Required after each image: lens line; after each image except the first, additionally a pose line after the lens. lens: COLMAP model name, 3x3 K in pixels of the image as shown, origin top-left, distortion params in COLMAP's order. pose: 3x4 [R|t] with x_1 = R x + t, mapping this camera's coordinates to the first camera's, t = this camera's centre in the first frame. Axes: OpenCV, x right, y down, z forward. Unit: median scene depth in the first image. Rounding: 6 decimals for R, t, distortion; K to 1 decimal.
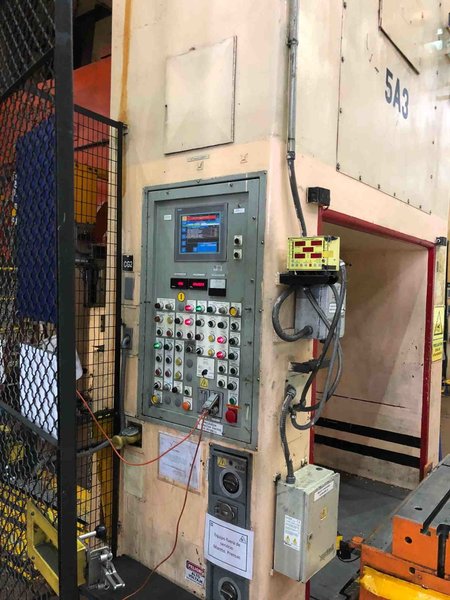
lens RADIAL K [[488.2, 0, 227.0], [0, 488.2, 287.3], [0, 0, 1]] dist [0.063515, -0.083659]
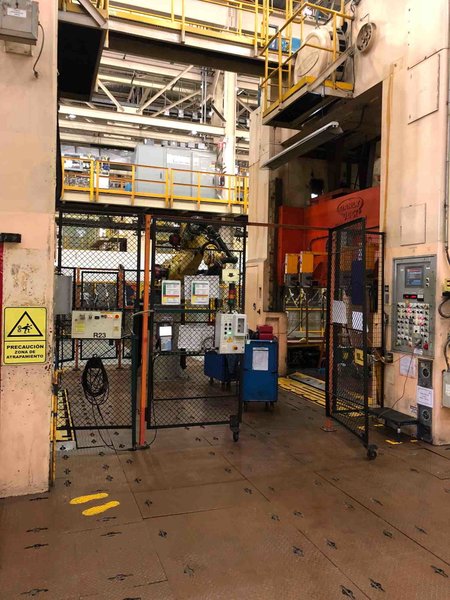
lens RADIAL K [[495.0, 0, 225.7], [0, 495.0, 292.0], [0, 0, 1]] dist [-0.000590, -0.003691]
pose [[0.843297, -0.012241, -0.537309, 0.493921], [0.001110, 0.999778, -0.021035, 0.021981], [0.537447, 0.017142, 0.843123, -1.674145]]
